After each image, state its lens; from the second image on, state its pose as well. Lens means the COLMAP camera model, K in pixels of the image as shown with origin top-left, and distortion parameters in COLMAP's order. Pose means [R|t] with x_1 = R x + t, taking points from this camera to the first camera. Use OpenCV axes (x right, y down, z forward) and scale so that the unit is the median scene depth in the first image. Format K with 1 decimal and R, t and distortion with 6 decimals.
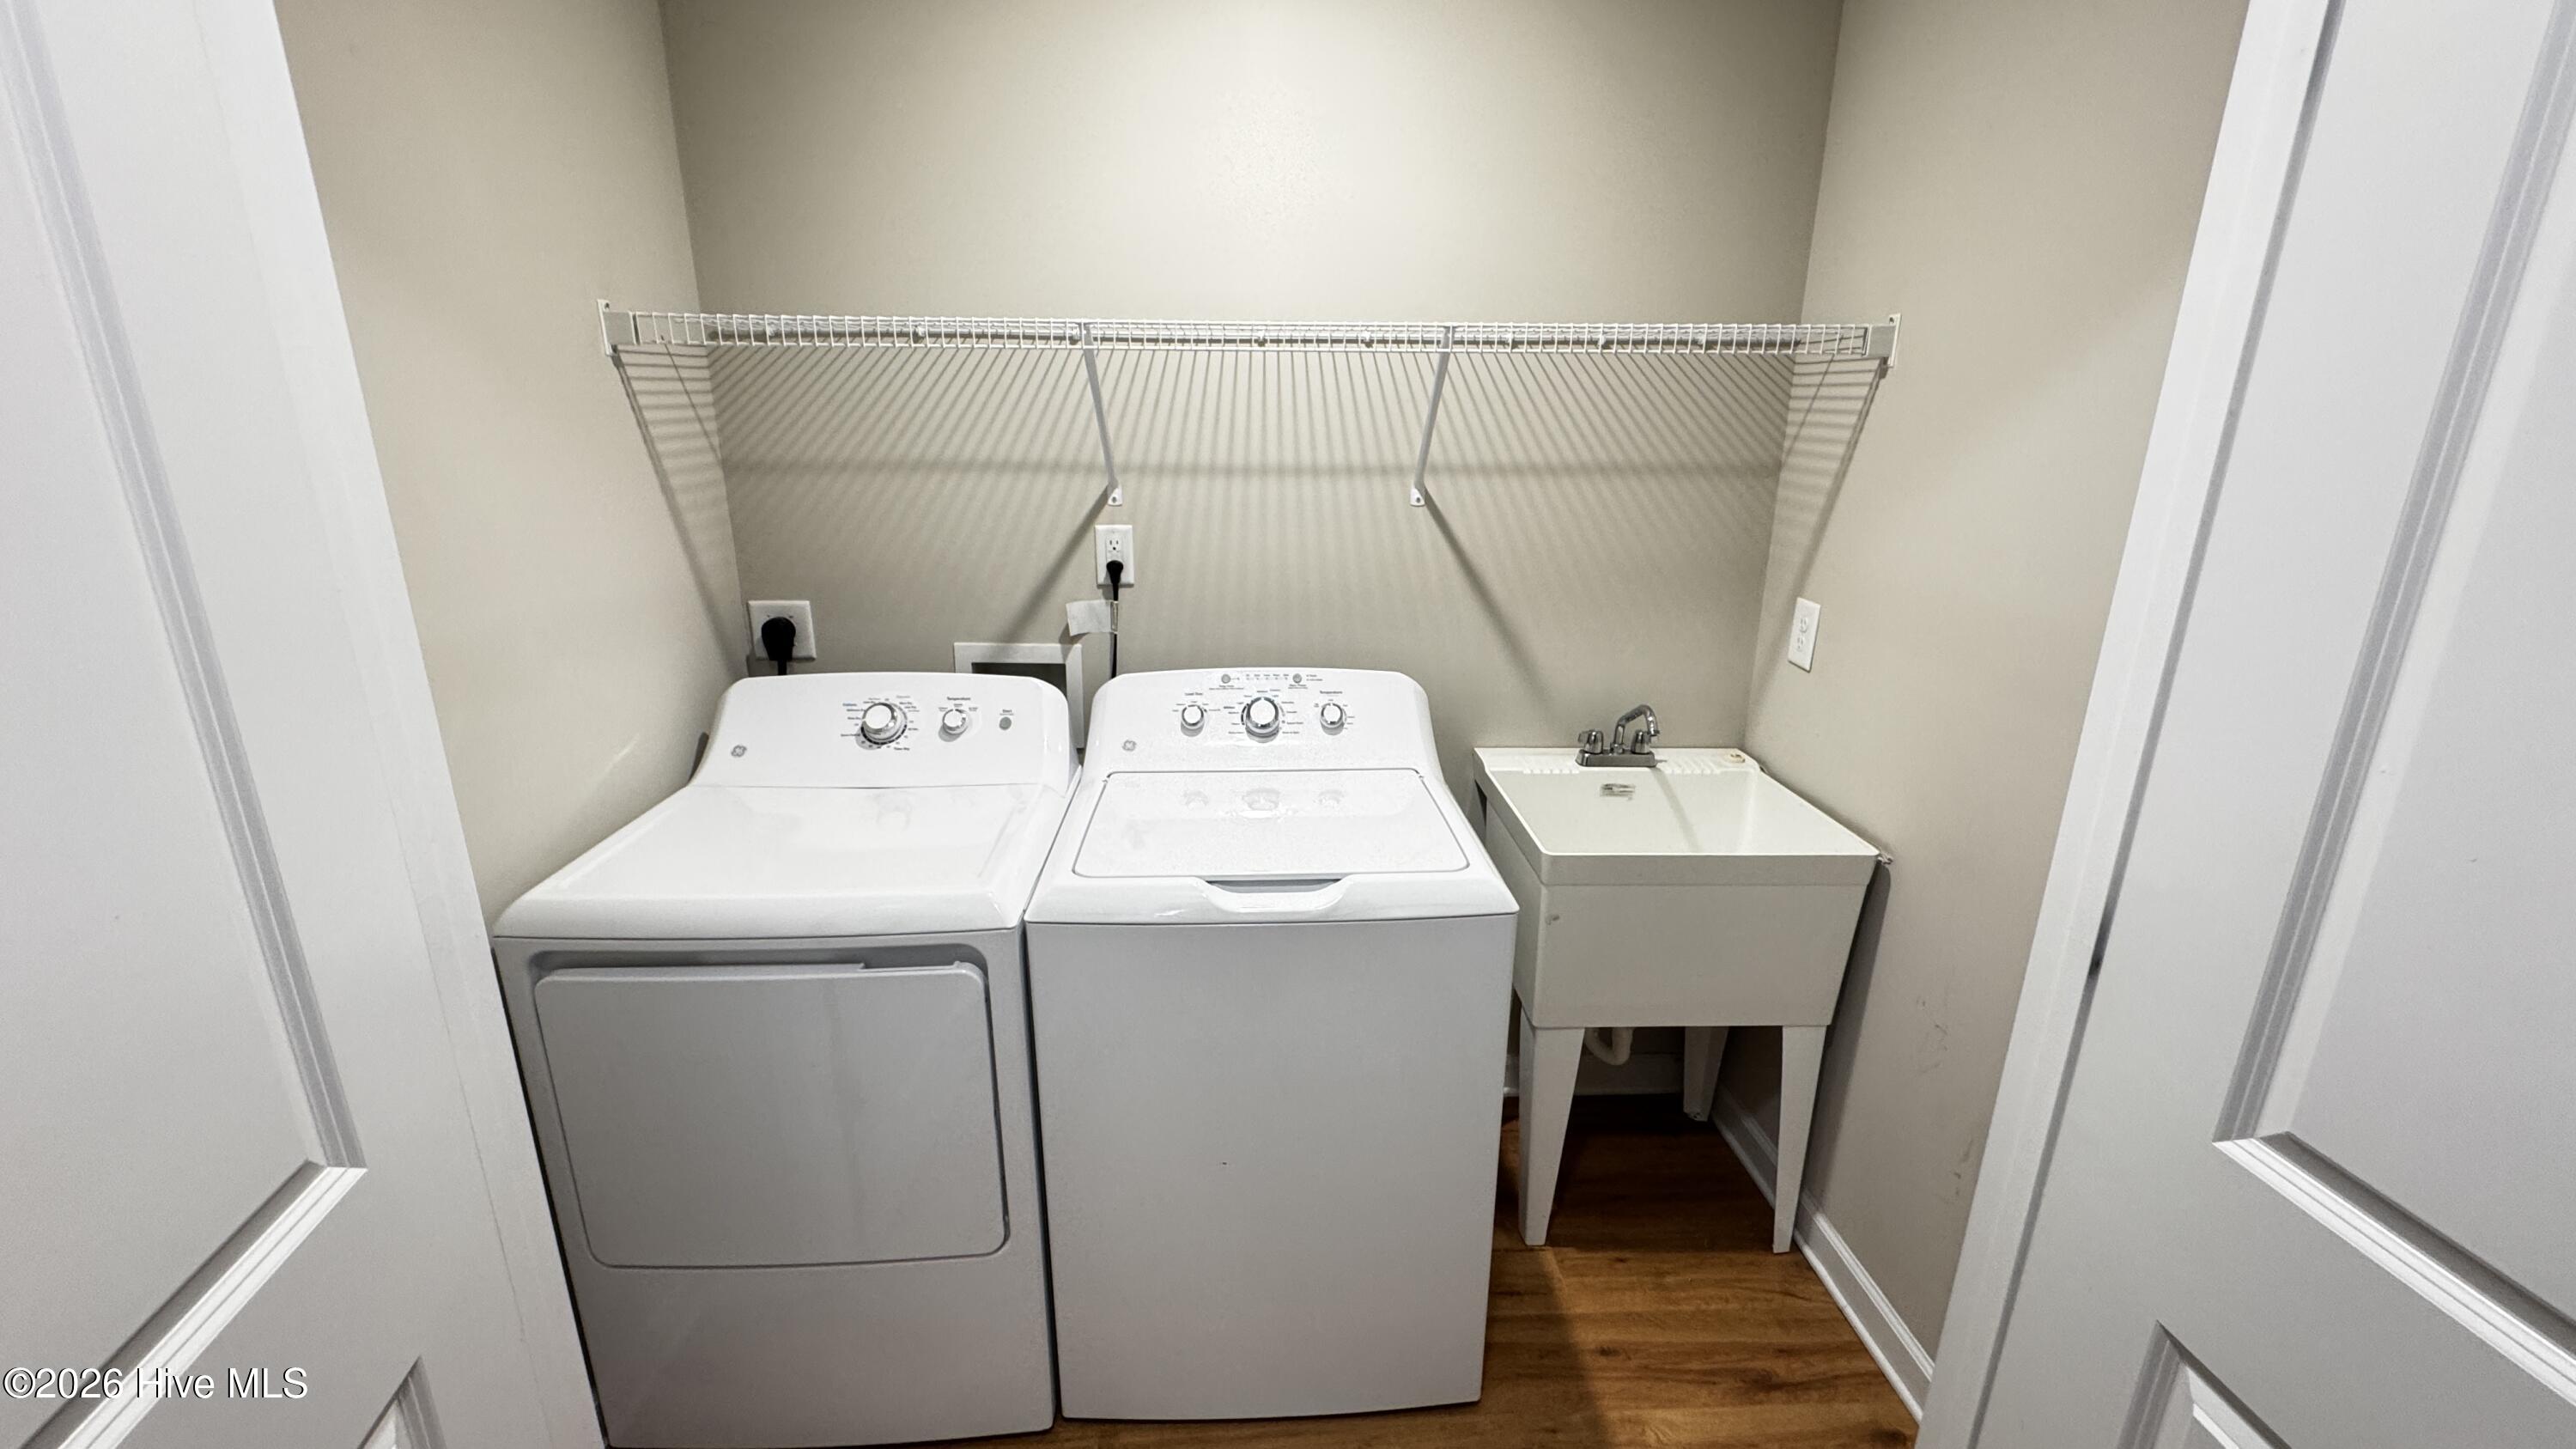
lens RADIAL K [[1029.1, 0, 1290.6], [0, 1029.1, 720.8], [0, 0, 1]] dist [-0.003423, -0.000535]
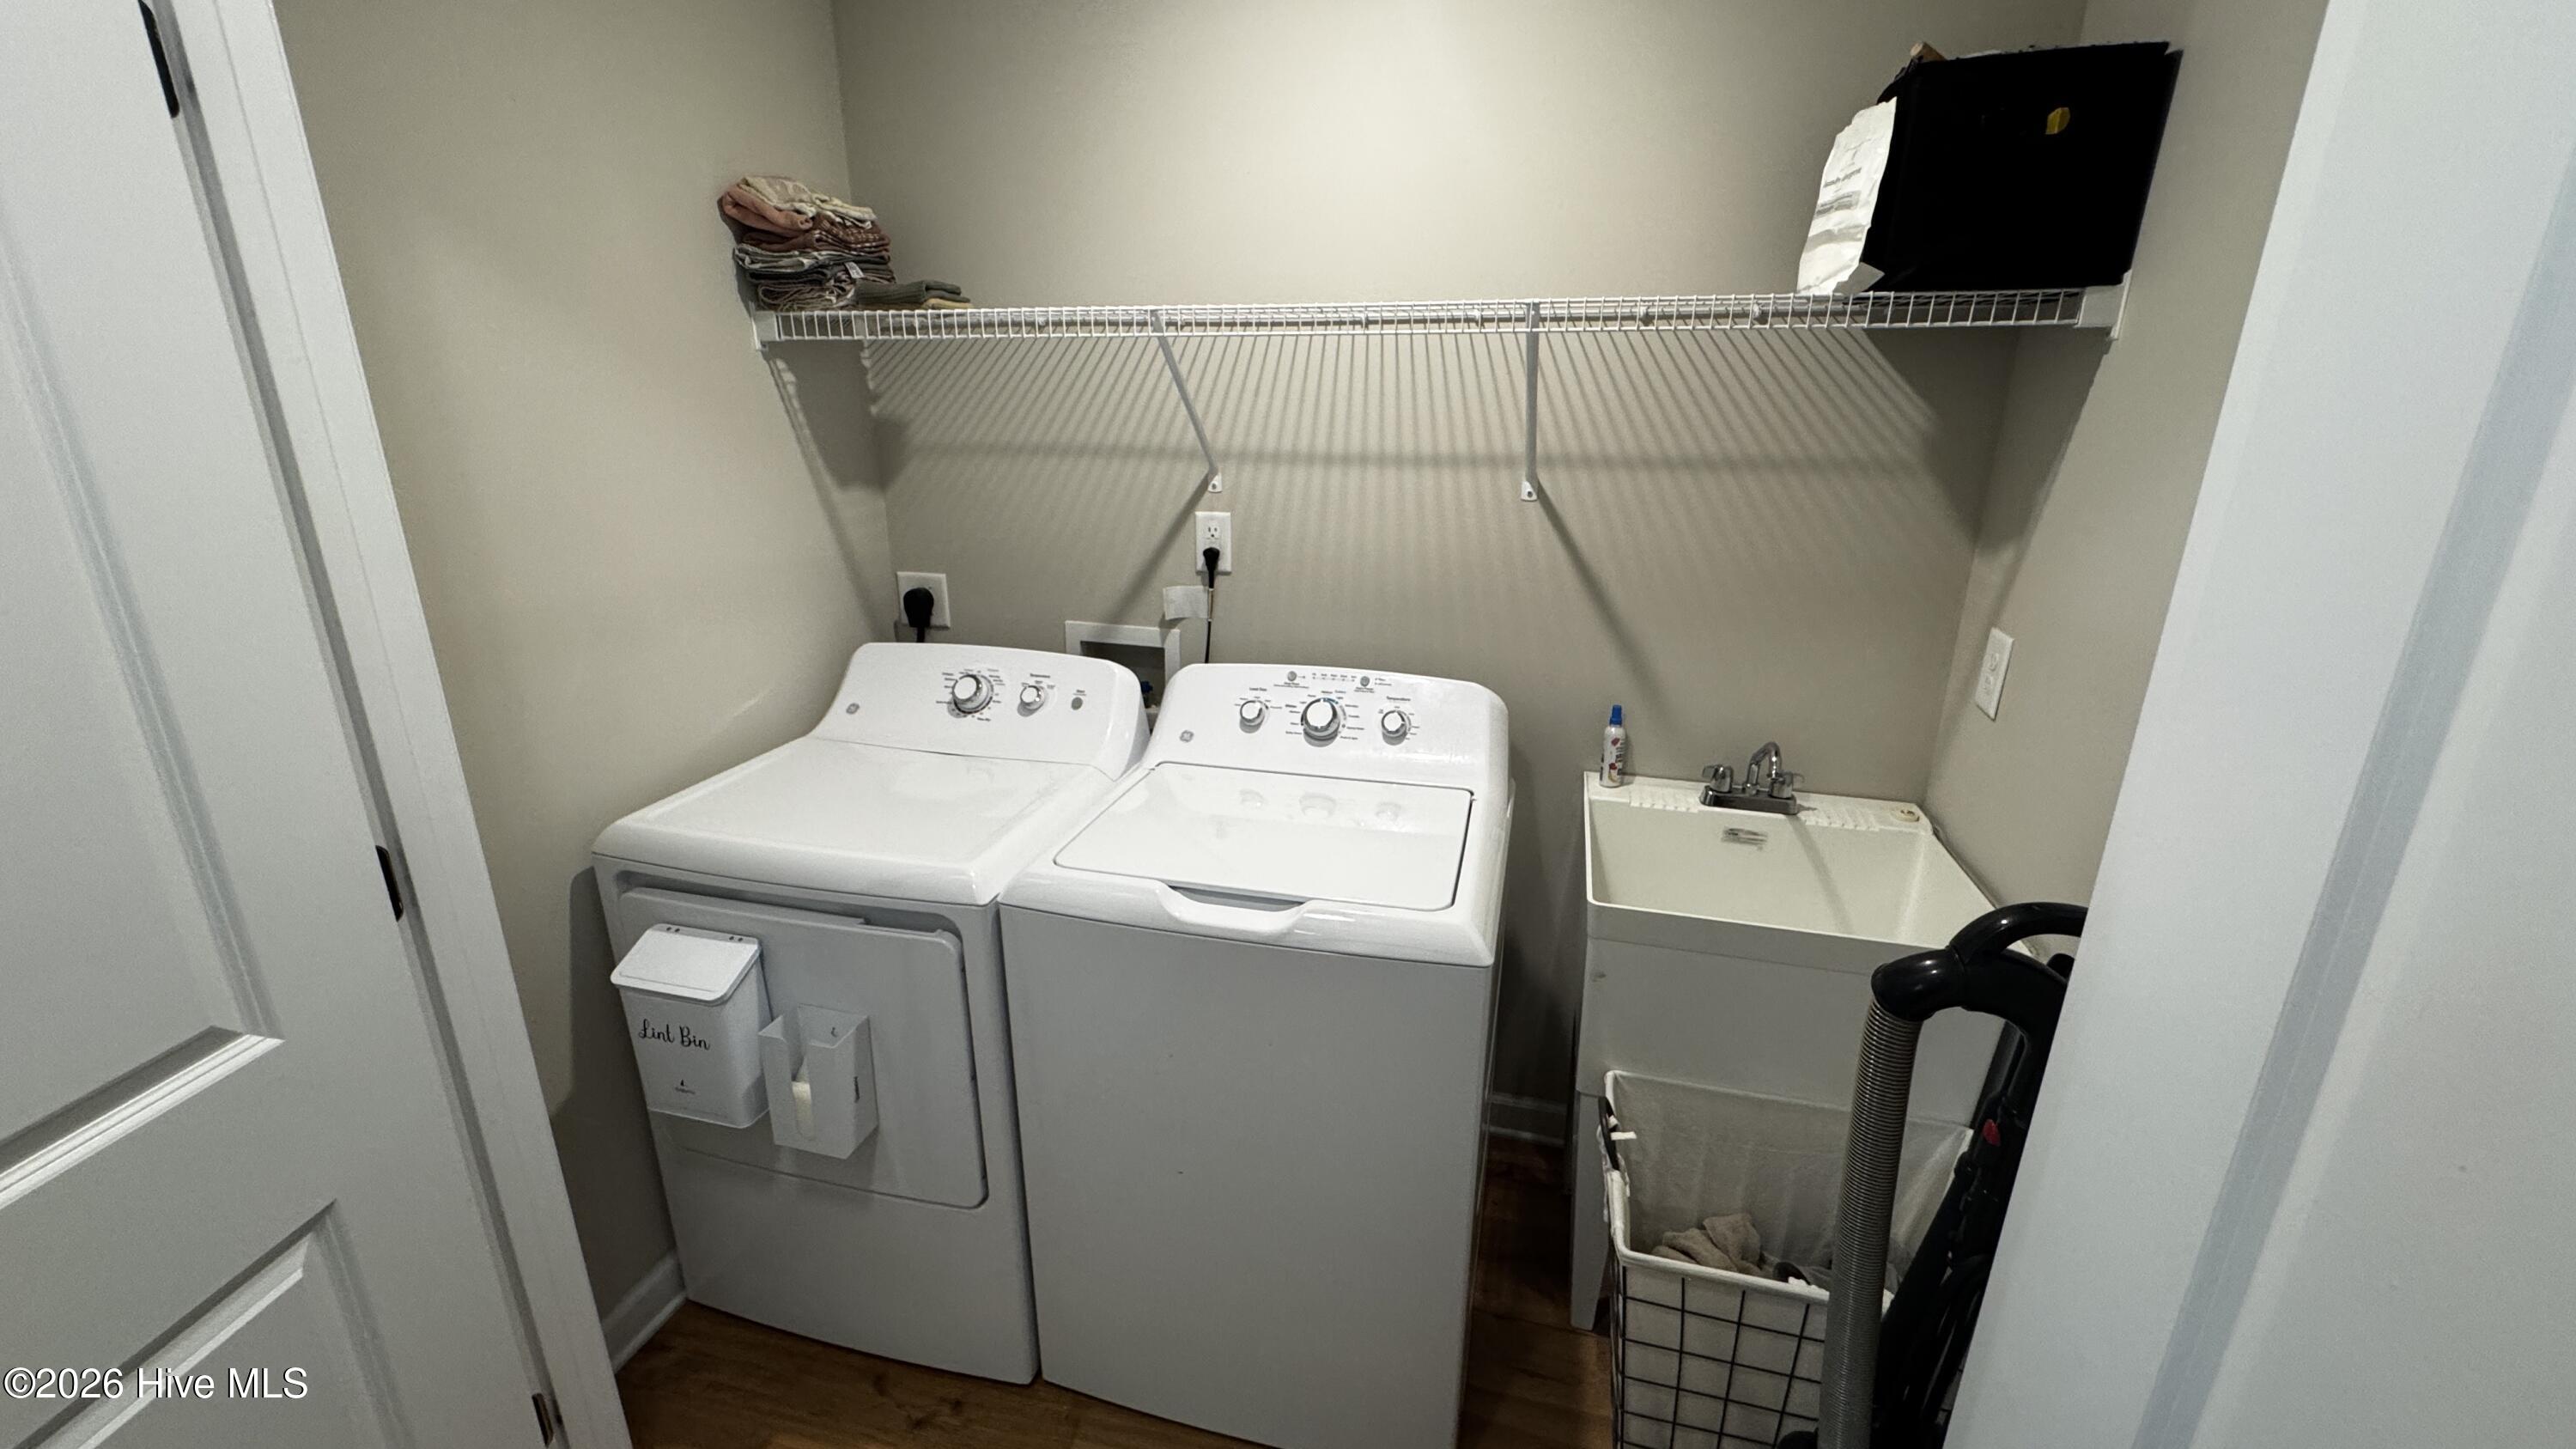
lens RADIAL K [[1026.7, 0, 1285.1], [0, 1026.7, 723.2], [0, 0, 1]] dist [-0.005984, 0.000418]
pose [[0.955407, 0.087202, -0.282121, 0.202835], [-0.081546, 0.996164, 0.031753, -0.026084], [0.283808, -0.007331, 0.958853, 0.071993]]
